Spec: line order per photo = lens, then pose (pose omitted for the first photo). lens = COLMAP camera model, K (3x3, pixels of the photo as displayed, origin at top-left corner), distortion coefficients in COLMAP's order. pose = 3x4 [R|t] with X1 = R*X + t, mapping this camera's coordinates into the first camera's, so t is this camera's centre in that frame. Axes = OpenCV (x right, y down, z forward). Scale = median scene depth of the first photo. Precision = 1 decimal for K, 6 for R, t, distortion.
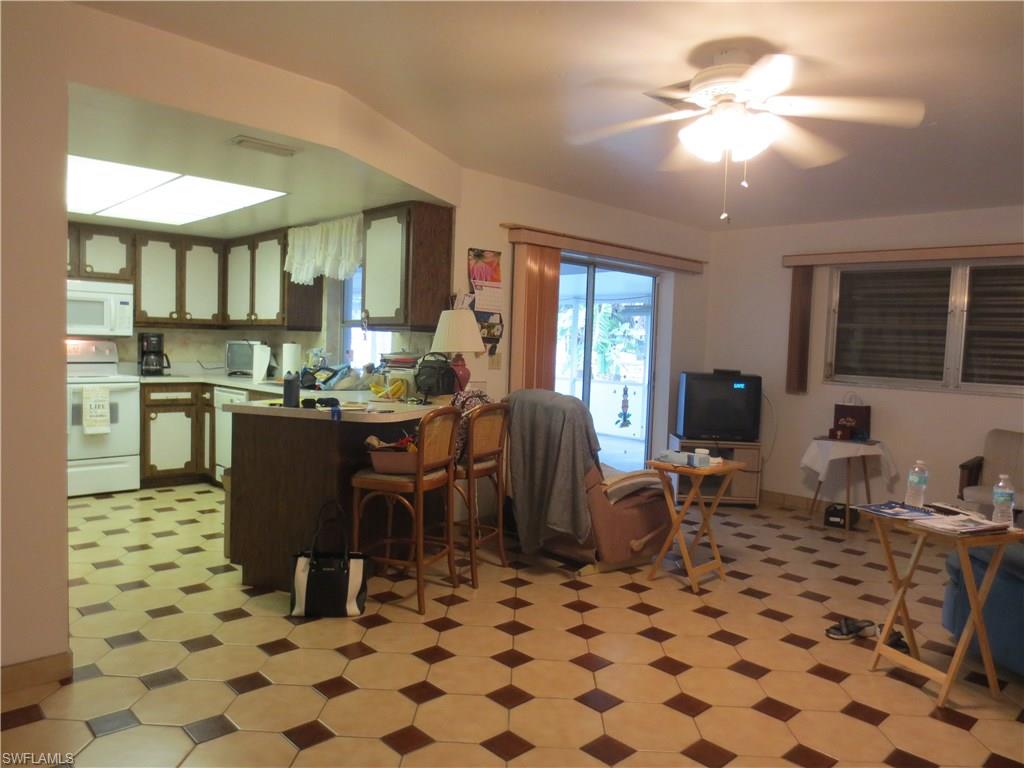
lens RADIAL K [[721.2, 0, 512.0], [0, 721.2, 384.0], [0, 0, 1]] dist [-0.032682, 0.002076]
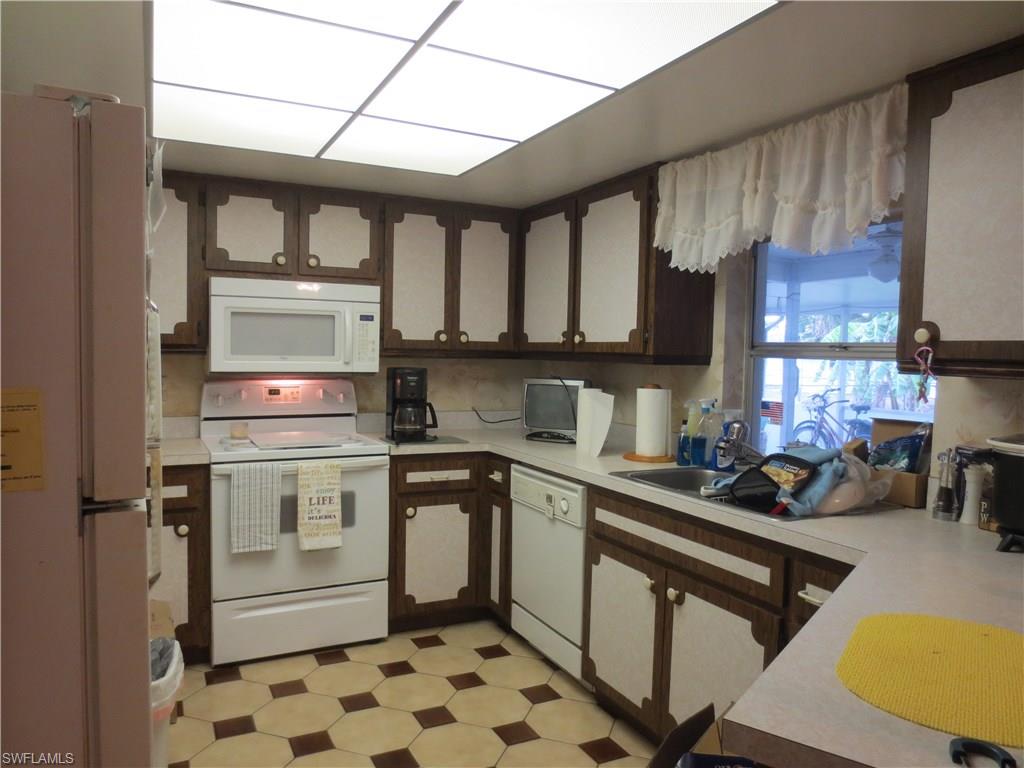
lens RADIAL K [[721.2, 0, 512.0], [0, 721.2, 384.0], [0, 0, 1]] dist [-0.032682, 0.002076]
pose [[0.955774, 0.004289, -0.294072, -0.249101], [-0.008970, 0.999854, -0.014572, -0.050277], [0.293967, 0.016566, 0.955672, 0.460224]]
